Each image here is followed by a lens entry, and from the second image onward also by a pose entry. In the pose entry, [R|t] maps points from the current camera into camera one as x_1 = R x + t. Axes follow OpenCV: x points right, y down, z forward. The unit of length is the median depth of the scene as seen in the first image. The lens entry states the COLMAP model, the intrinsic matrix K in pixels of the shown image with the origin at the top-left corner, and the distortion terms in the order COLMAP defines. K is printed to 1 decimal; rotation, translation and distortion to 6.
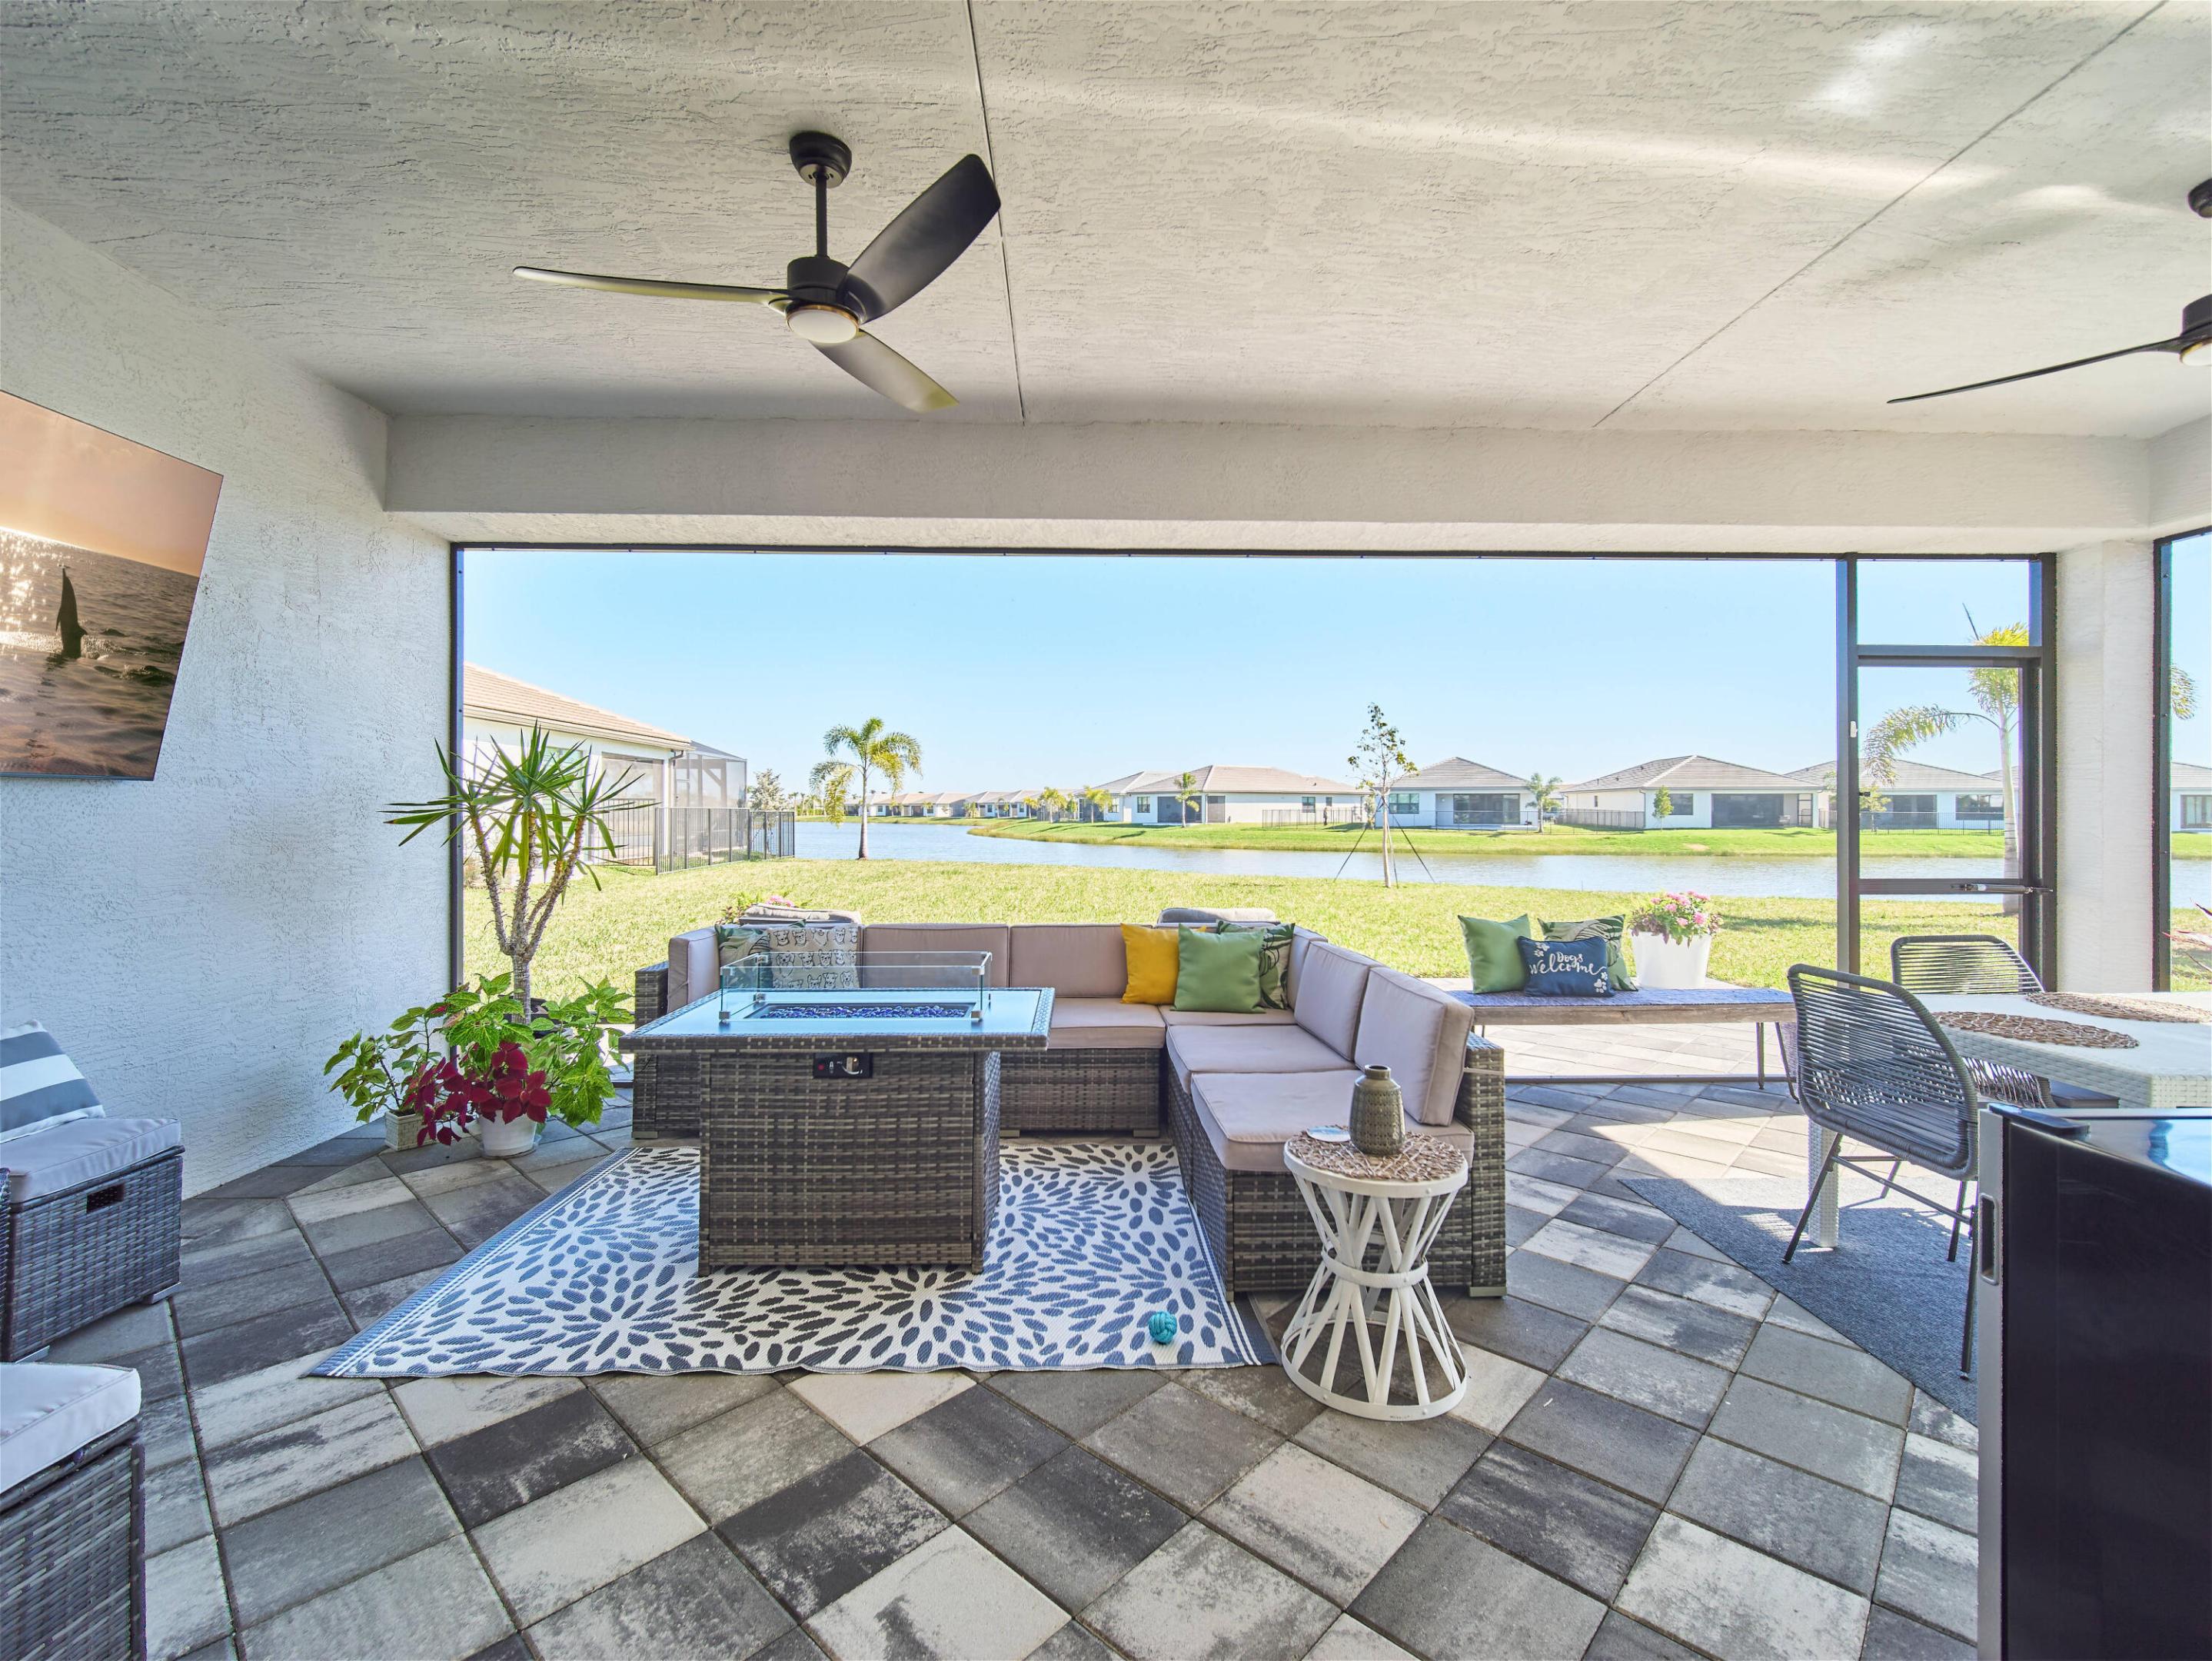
lens RADIAL K [[971.3, 0, 1103.1], [0, 971.3, 810.5], [0, 0, 1]] dist [-0.002209, -0.000360]
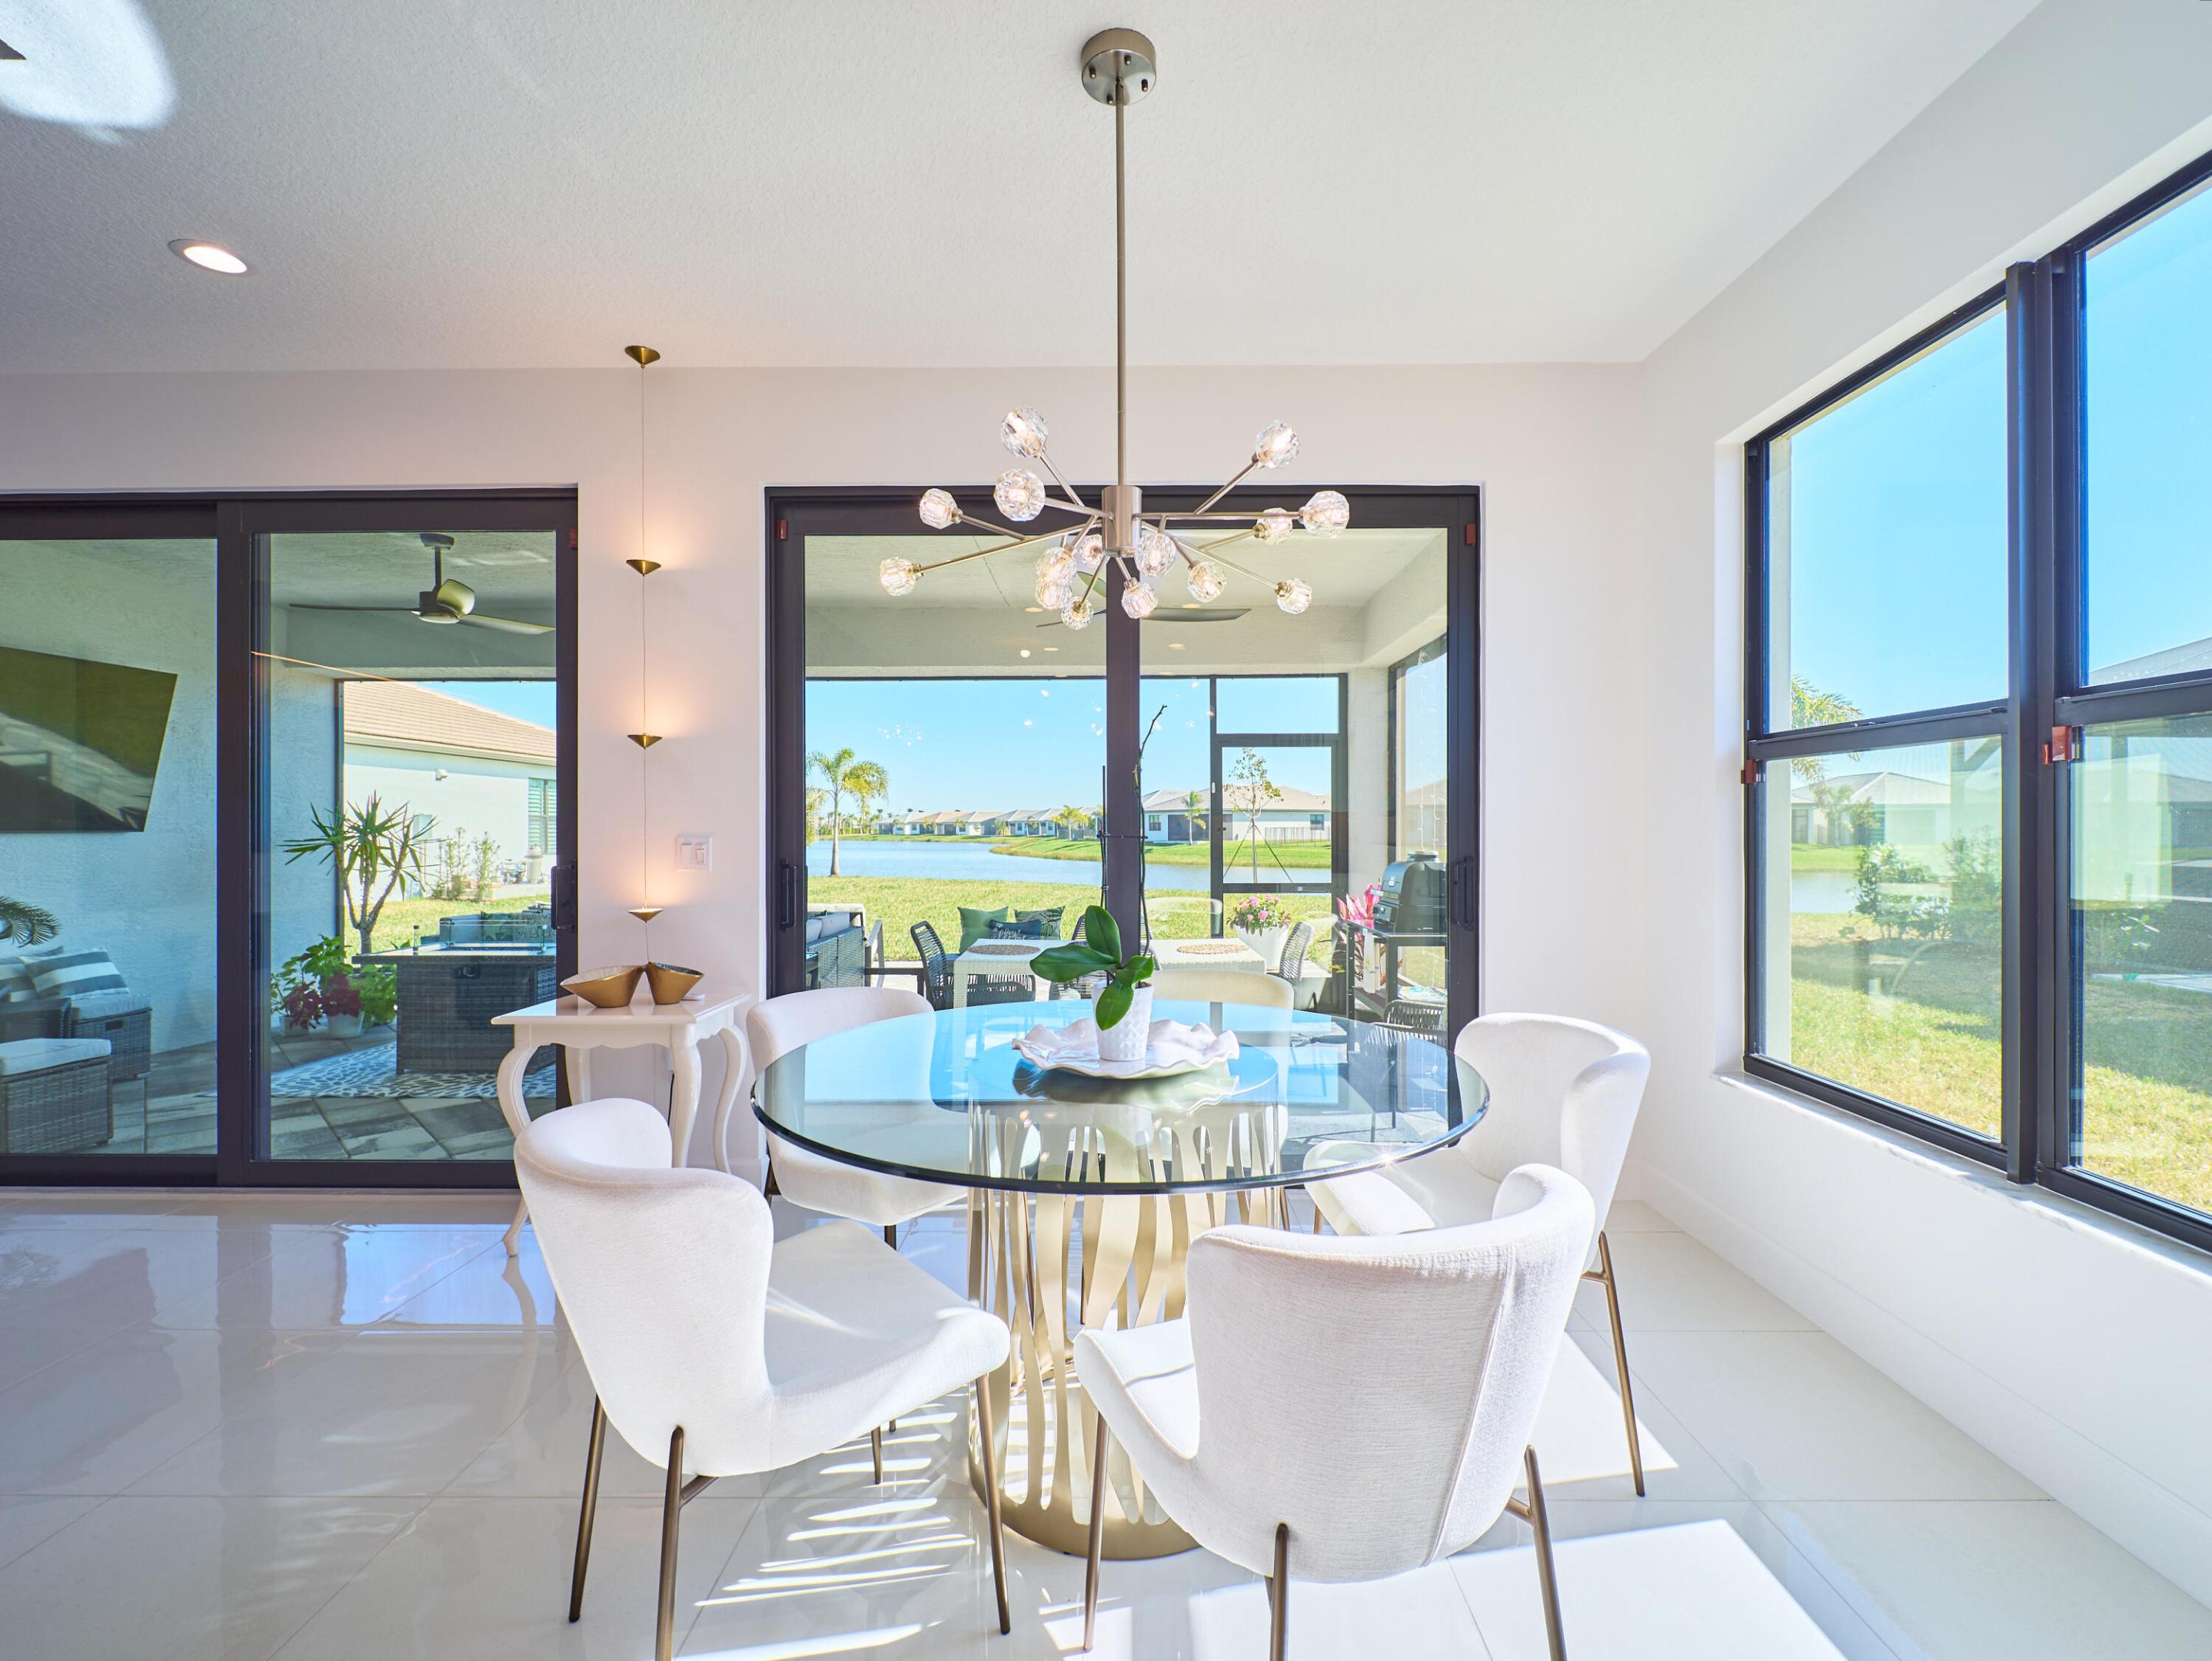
lens RADIAL K [[973.5, 0, 1118.3], [0, 973.5, 826.4], [0, 0, 1]] dist [-0.005899, -0.000588]
pose [[0.999649, -0.003645, -0.026245, 1.083257], [0.003603, 0.999992, -0.001660, -0.032570], [0.026251, 0.001565, 0.999654, -0.937867]]
